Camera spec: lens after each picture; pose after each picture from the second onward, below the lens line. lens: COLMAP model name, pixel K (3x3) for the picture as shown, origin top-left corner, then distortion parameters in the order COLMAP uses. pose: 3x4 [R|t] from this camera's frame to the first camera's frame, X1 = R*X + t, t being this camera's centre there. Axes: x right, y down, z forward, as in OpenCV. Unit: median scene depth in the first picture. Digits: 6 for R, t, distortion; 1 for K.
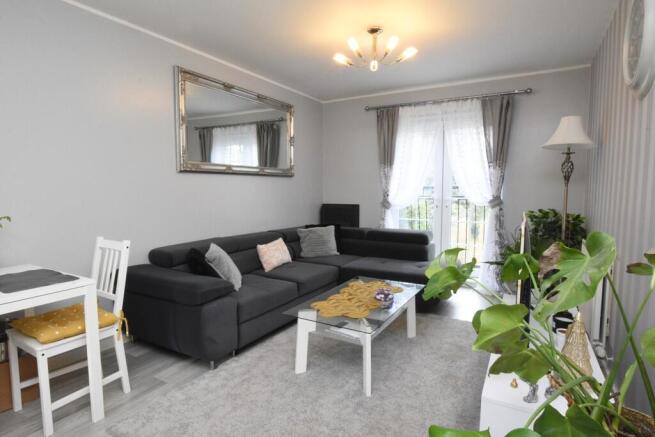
lens RADIAL K [[358.9, 0, 327.5], [0, 358.9, 218.5], [0, 0, 1]] dist [-0.035289, 0.000531]
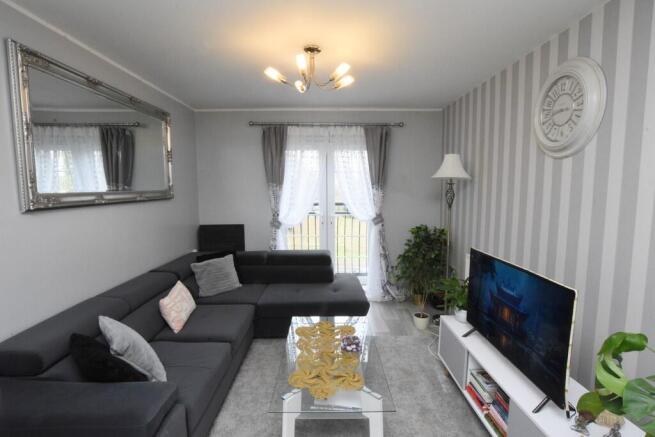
lens RADIAL K [[321.2, 0, 327.5], [0, 321.2, 218.5], [0, 0, 1]] dist [-0.027246, 0.000729]
pose [[0.856311, -0.055939, 0.513423, -0.191875], [0.045348, 0.998421, 0.033148, -0.089031], [-0.514466, -0.005102, 0.857495, 0.200572]]
